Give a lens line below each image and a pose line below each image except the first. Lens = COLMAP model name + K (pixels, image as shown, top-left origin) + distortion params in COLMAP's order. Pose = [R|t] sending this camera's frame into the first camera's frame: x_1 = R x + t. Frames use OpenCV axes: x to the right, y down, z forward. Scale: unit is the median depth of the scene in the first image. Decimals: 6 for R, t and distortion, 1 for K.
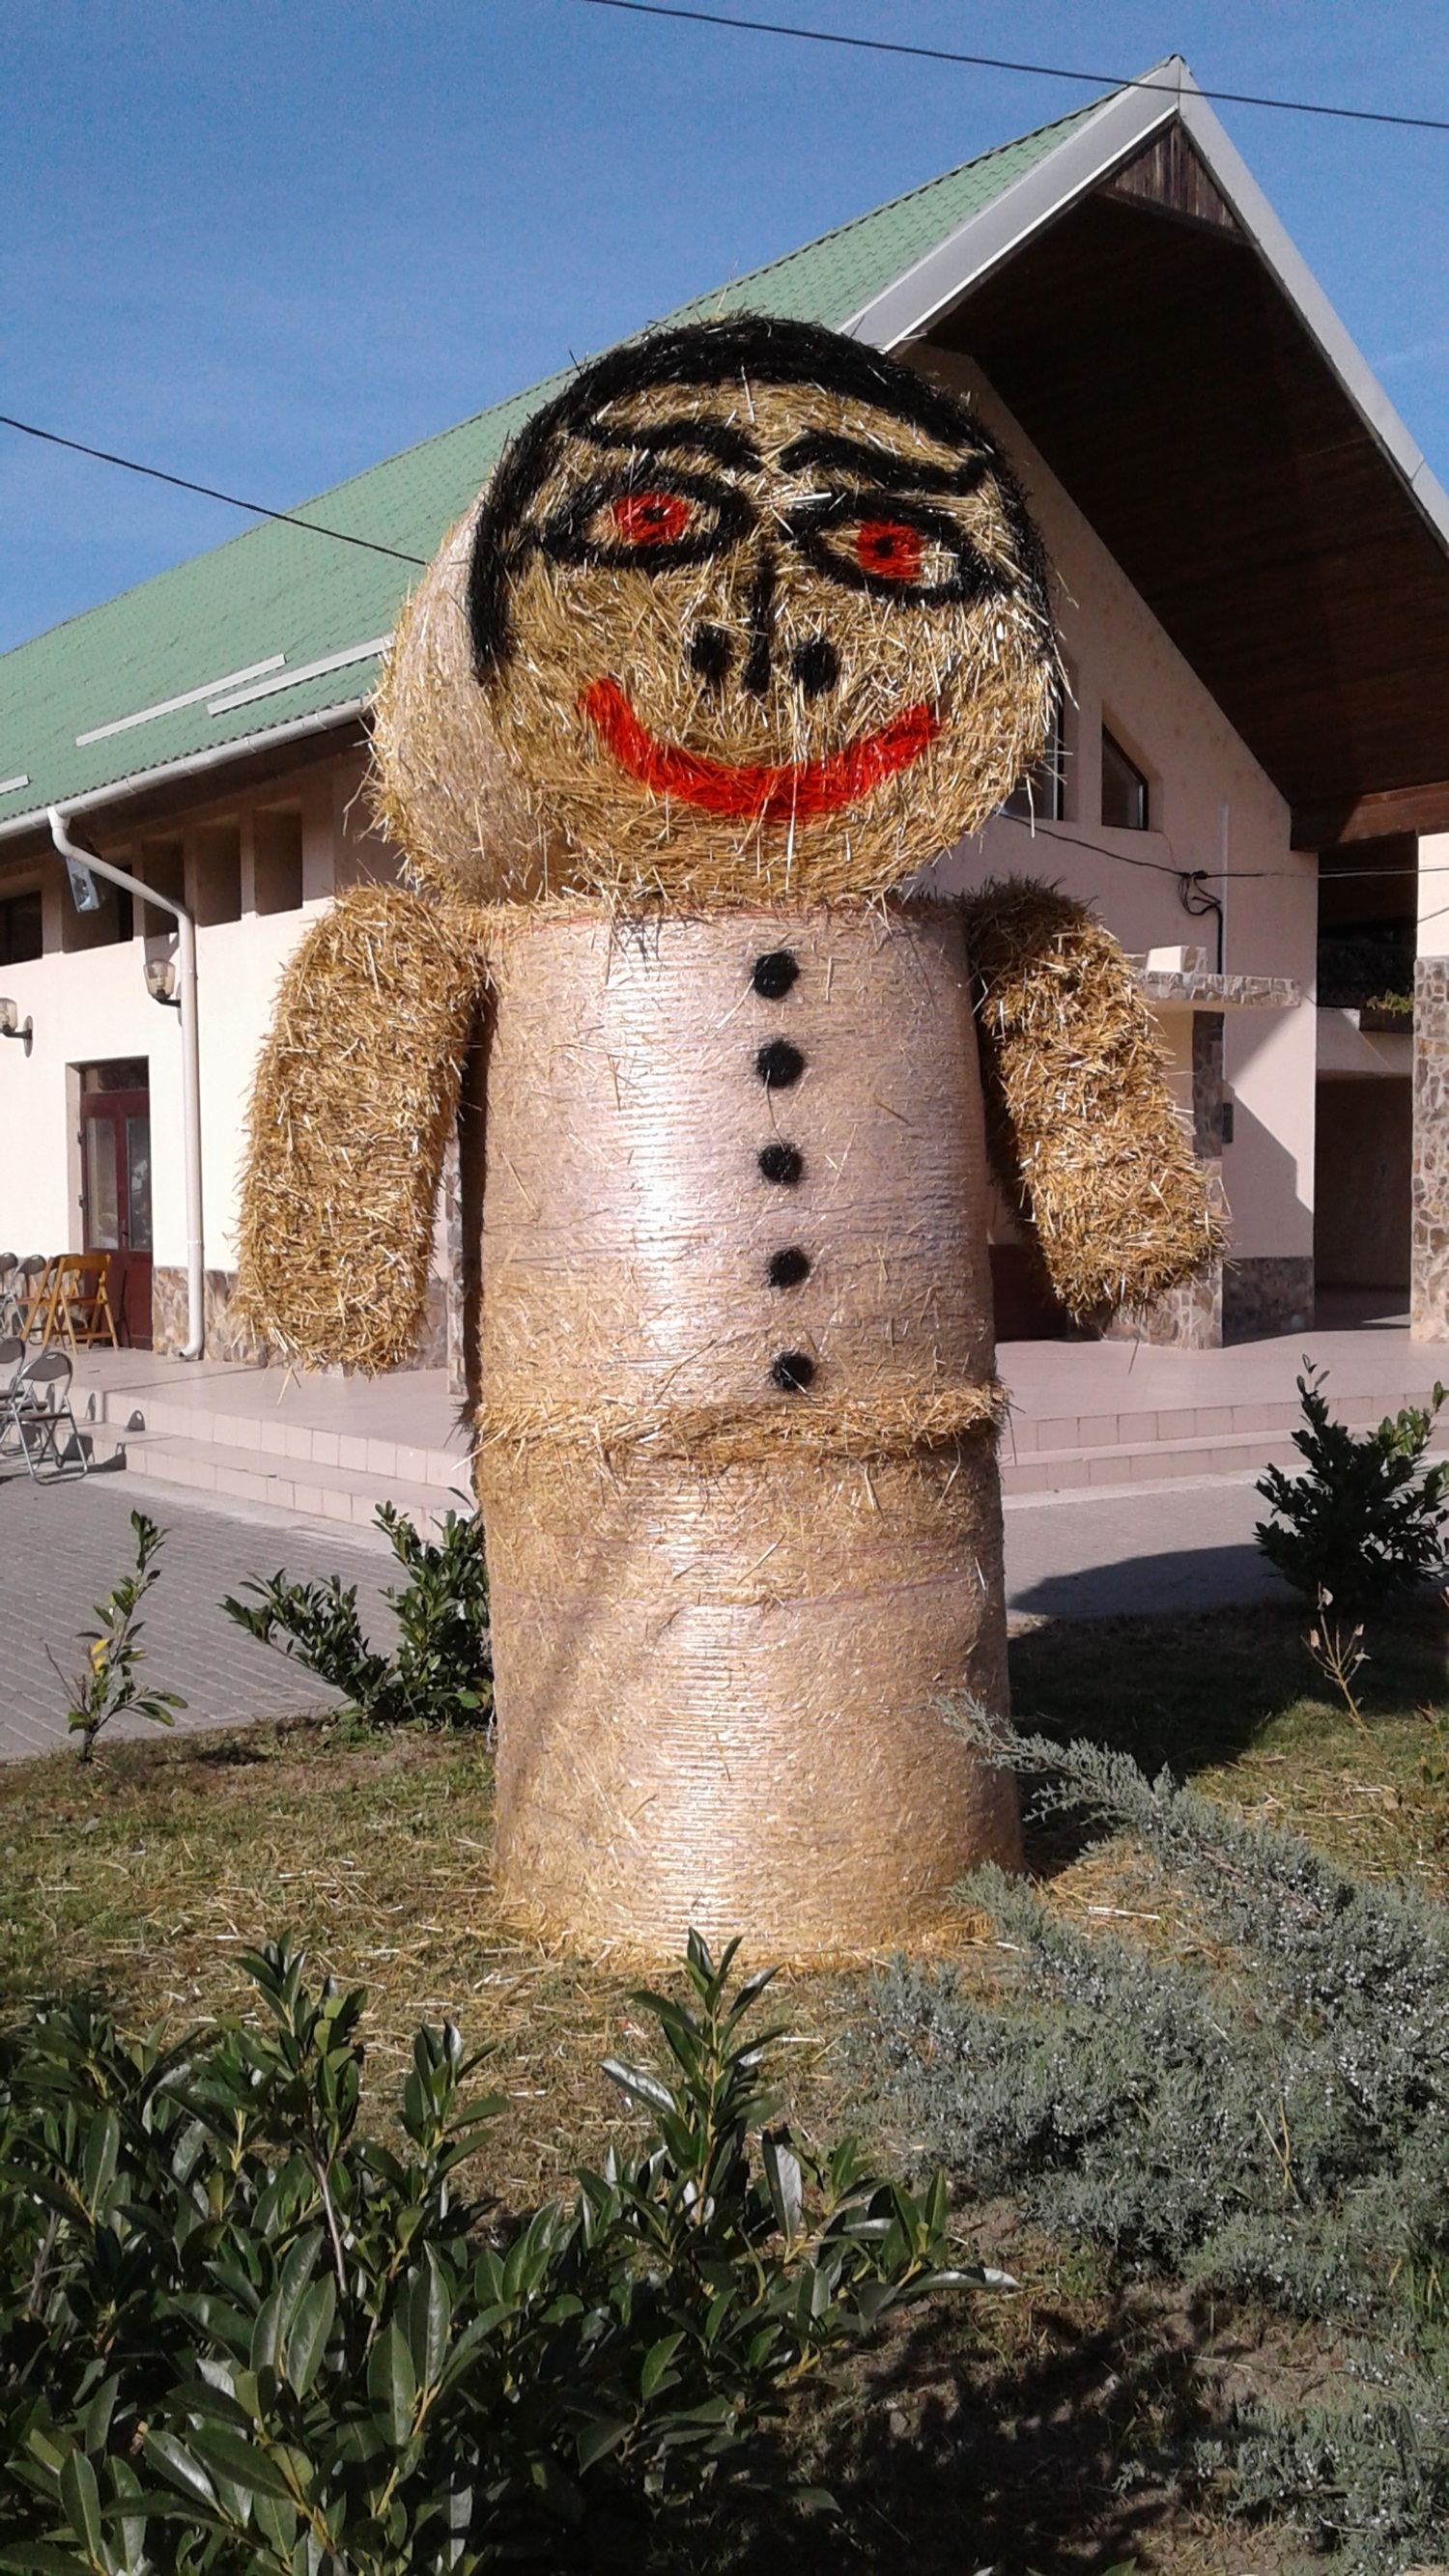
lens RADIAL K [[2572.7, 0, 302.0], [0, 2572.7, 1283.5], [0, 0, 1]] dist [0.062683, 0.005256]
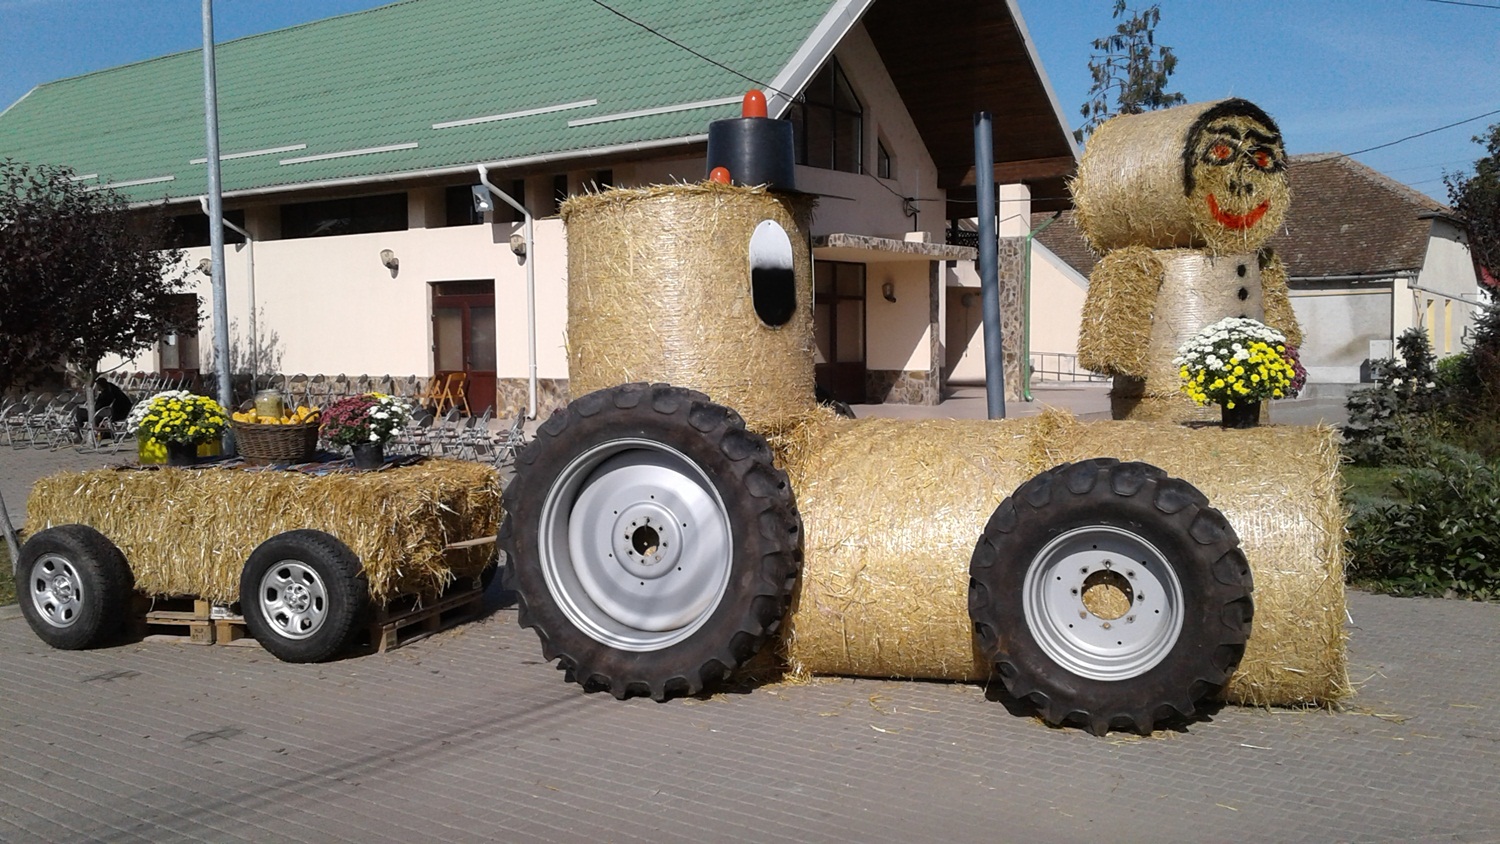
lens RADIAL K [[1598.0, 0, 529.1], [0, 1598.0, 451.8], [0, 0, 1]] dist [0.084878, 0.019260]
pose [[0.956016, -0.030129, 0.291764, -0.423356], [0.022135, 0.999285, 0.030660, 0.014414], [-0.292479, -0.022854, 0.955999, -0.277601]]
